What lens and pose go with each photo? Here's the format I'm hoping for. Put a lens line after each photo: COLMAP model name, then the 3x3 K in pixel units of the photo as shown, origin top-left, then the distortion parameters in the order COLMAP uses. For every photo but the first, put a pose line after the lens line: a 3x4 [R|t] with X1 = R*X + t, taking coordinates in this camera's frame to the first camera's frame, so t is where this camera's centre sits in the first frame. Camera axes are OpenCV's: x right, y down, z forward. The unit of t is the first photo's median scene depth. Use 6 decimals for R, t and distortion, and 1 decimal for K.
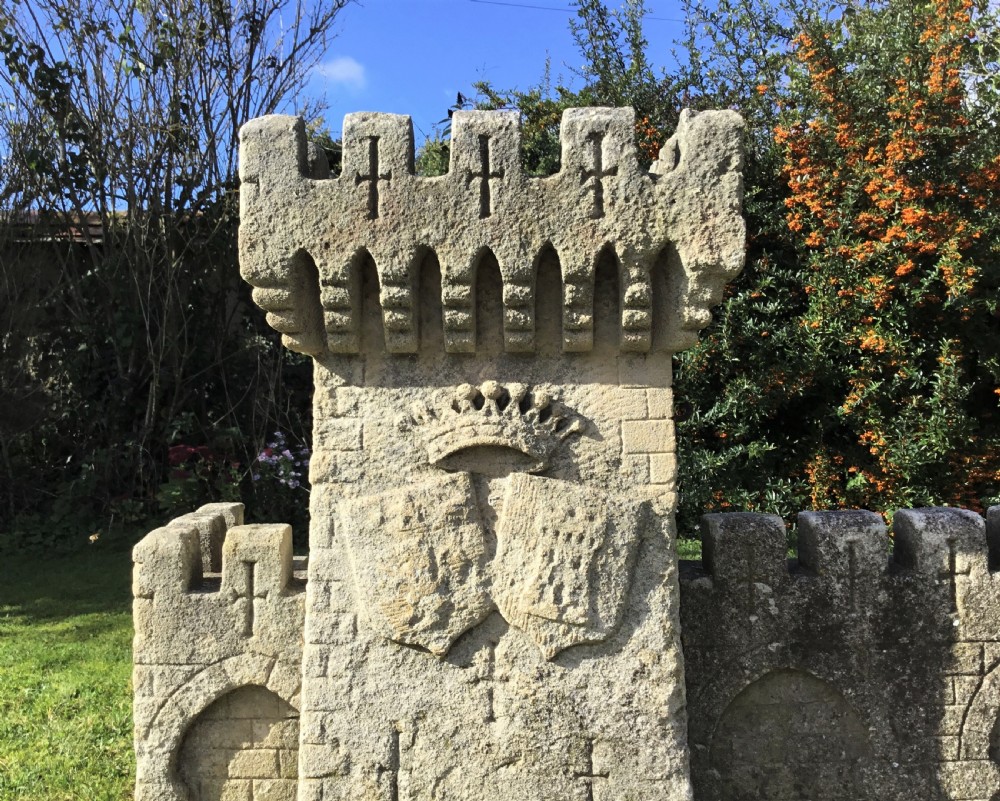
lens RADIAL K [[961.4, 0, 472.1], [0, 961.4, 400.2], [0, 0, 1]] dist [0.118324, -0.246608]
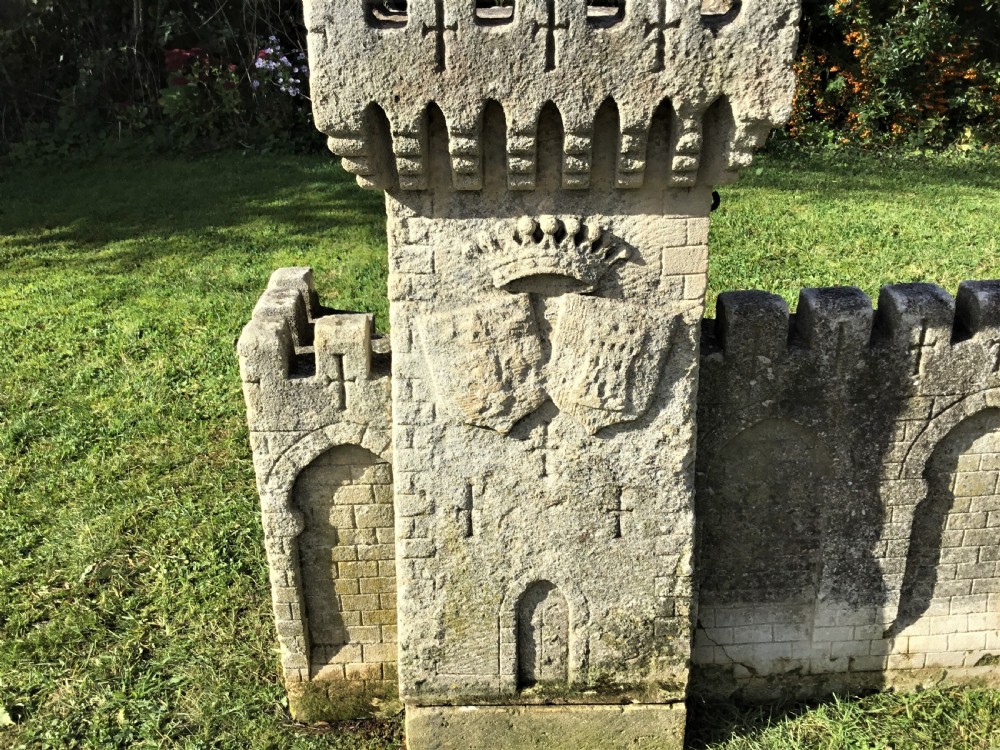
lens RADIAL K [[901.6, 0, 501.8], [0, 901.6, 367.3], [0, 0, 1]] dist [0.127964, -0.273257]
pose [[0.998674, -0.023651, 0.045735, -0.087593], [0.001840, 0.904084, 0.427351, -0.311094], [-0.051456, -0.426700, 0.902928, -0.013742]]
